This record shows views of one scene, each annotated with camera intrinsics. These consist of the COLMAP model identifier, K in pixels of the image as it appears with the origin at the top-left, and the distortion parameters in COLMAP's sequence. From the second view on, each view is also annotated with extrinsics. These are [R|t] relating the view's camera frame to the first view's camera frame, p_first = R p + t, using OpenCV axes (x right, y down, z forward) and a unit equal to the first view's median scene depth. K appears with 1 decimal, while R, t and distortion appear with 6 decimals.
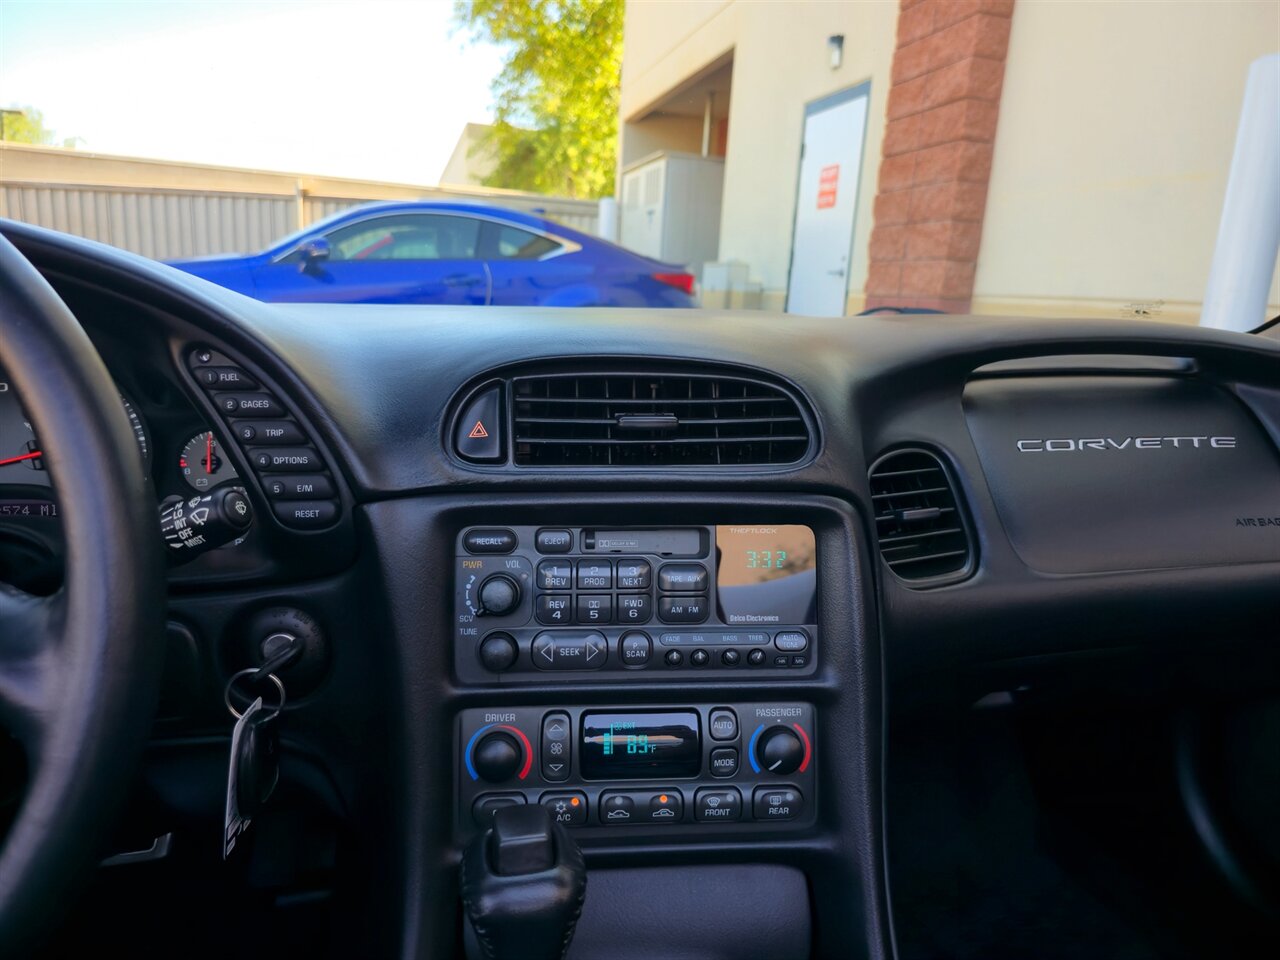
lens RADIAL K [[870.7, 0, 644.2], [0, 870.7, 483.1], [0, 0, 1]] dist [0.033234, -0.027853]
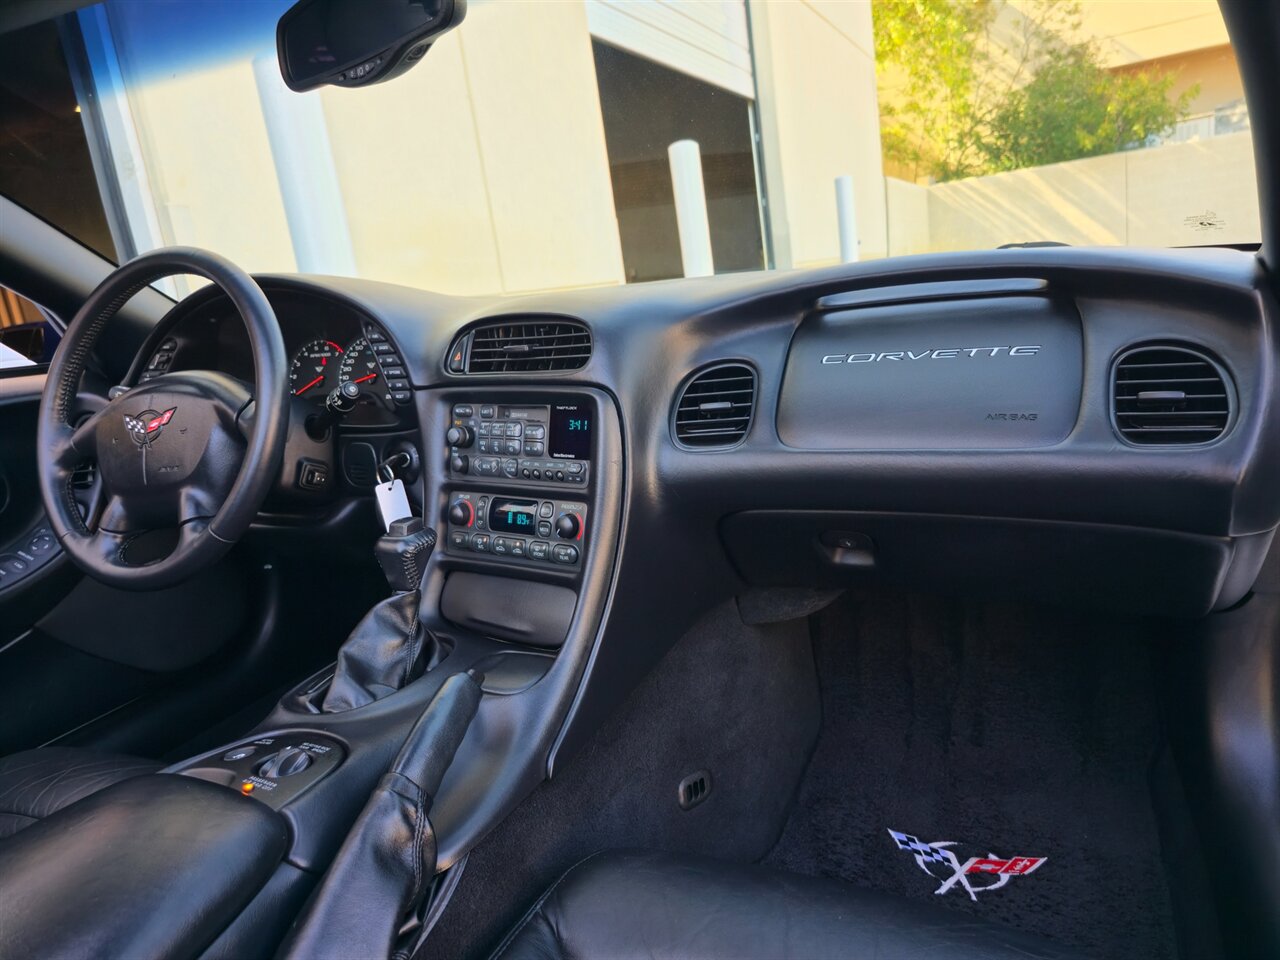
lens RADIAL K [[870.7, 0, 613.3], [0, 870.7, 525.8], [0, 0, 1]] dist [0.033234, -0.027853]
pose [[0.757765, 0.086647, -0.646749, 1.420589], [-0.033297, 0.994988, 0.094289, 0.127829], [0.651677, -0.049914, 0.756852, -0.329733]]
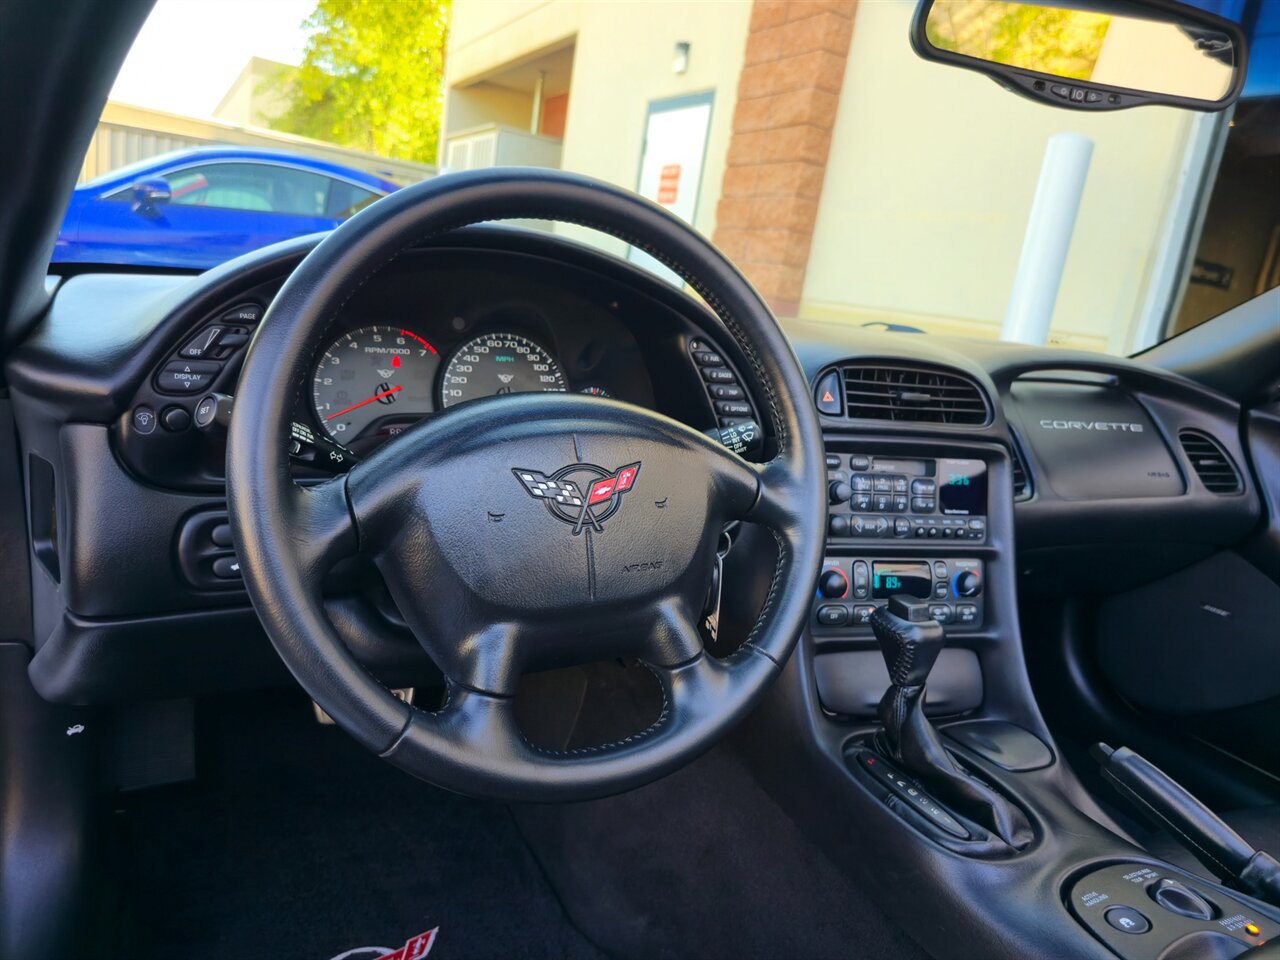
lens RADIAL K [[870.7, 0, 640.3], [0, 870.7, 490.7], [0, 0, 1]] dist [0.033234, -0.027853]
pose [[0.969268, 0.029985, 0.244171, -0.945350], [-0.038427, 0.998814, 0.029884, 0.085379], [-0.242986, -0.038349, 0.969271, -0.572390]]
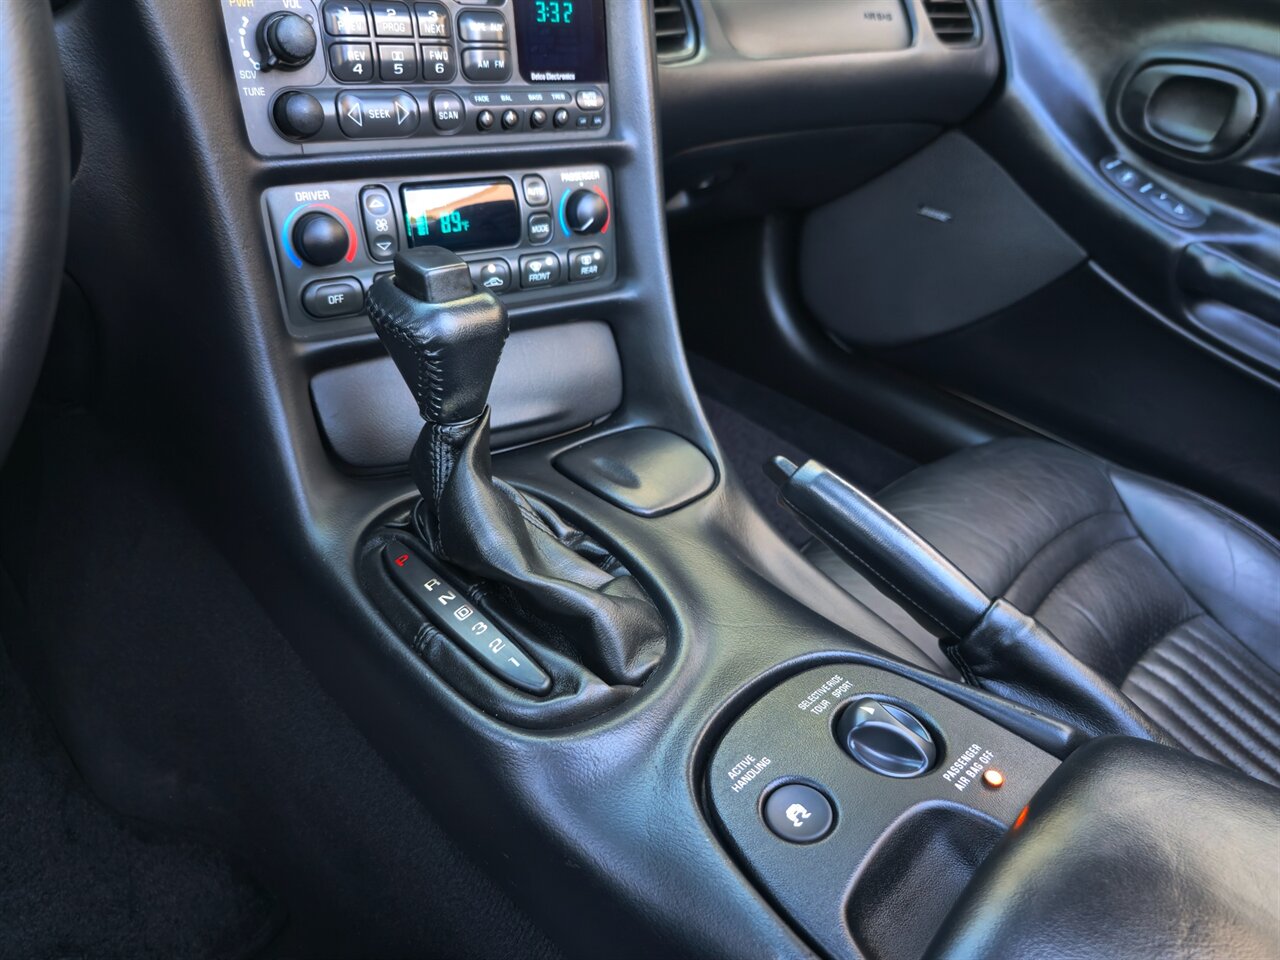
lens RADIAL K [[870.7, 0, 632.7], [0, 870.7, 484.5], [0, 0, 1]] dist [0.033234, -0.027853]
pose [[0.861933, -0.224730, 0.454498, -0.351047], [0.024813, 0.914028, 0.404892, 0.180171], [-0.506416, -0.337712, 0.793406, 0.021129]]
